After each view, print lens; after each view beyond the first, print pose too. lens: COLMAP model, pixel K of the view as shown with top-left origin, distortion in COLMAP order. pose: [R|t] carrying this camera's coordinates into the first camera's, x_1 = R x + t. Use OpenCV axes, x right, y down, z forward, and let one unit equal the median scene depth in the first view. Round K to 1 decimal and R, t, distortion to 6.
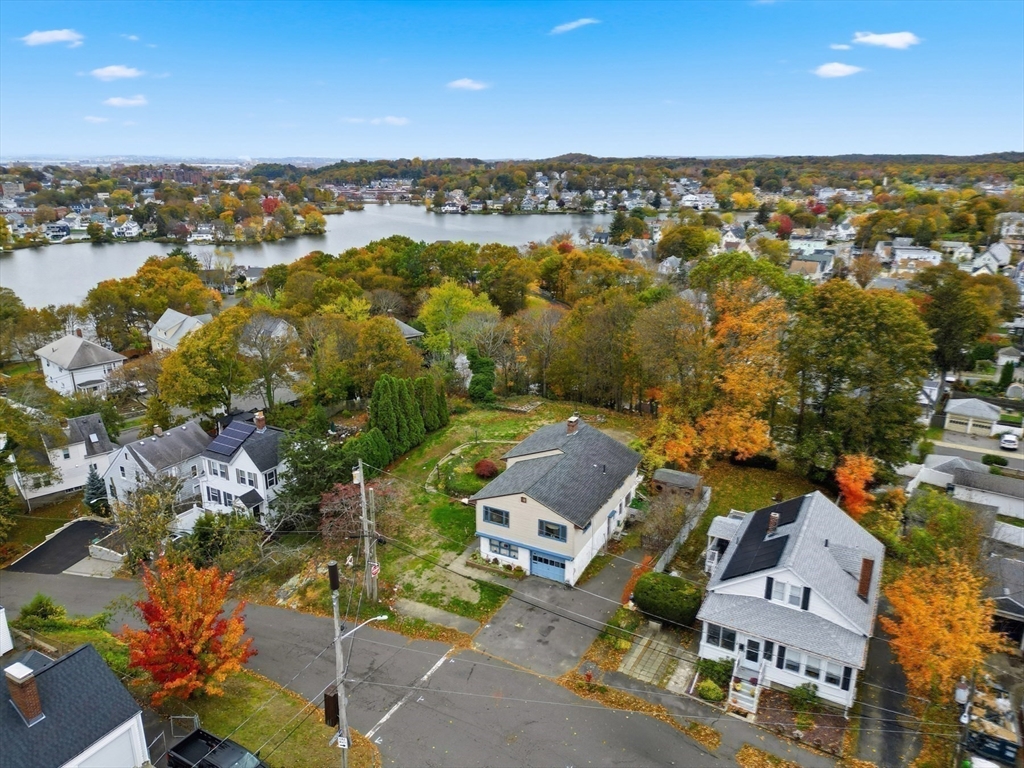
lens RADIAL K [[720.7, 0, 512.0], [0, 720.7, 384.0], [0, 0, 1]] dist [0.002254, 0.001141]
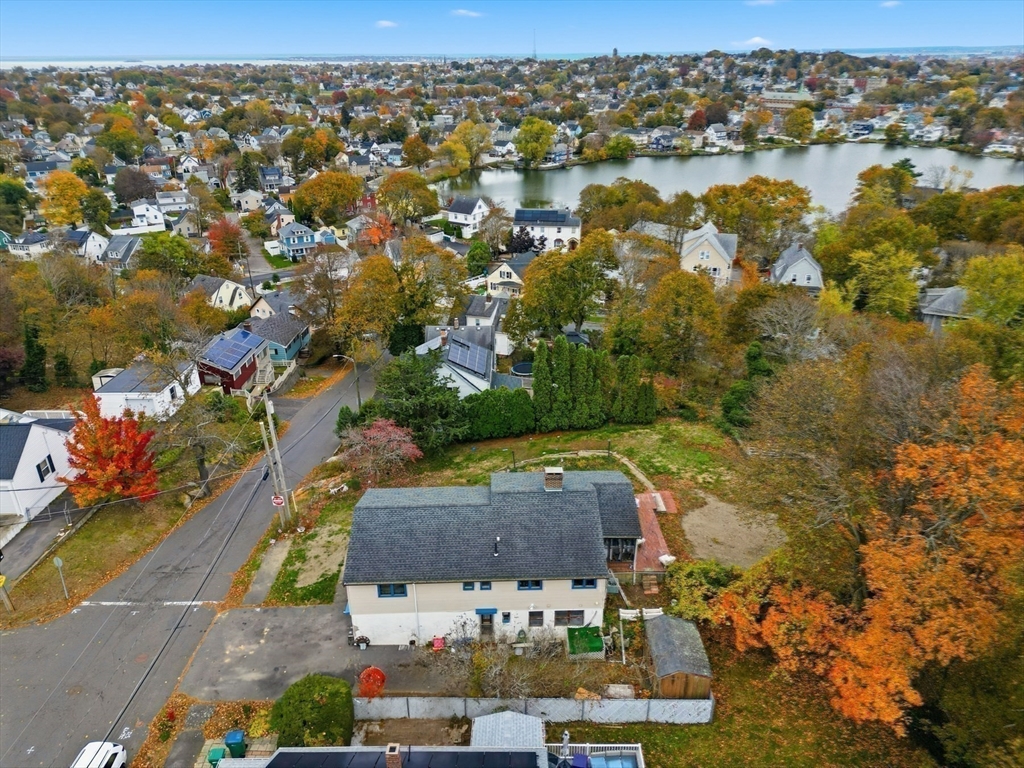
lens RADIAL K [[720.7, 0, 512.0], [0, 720.7, 384.0], [0, 0, 1]] dist [0.002254, 0.001141]
pose [[0.482437, 0.354038, -0.801194, 0.073173], [-0.247709, 0.932484, 0.262896, -0.024648], [0.840176, 0.071632, 0.537563, 0.072984]]
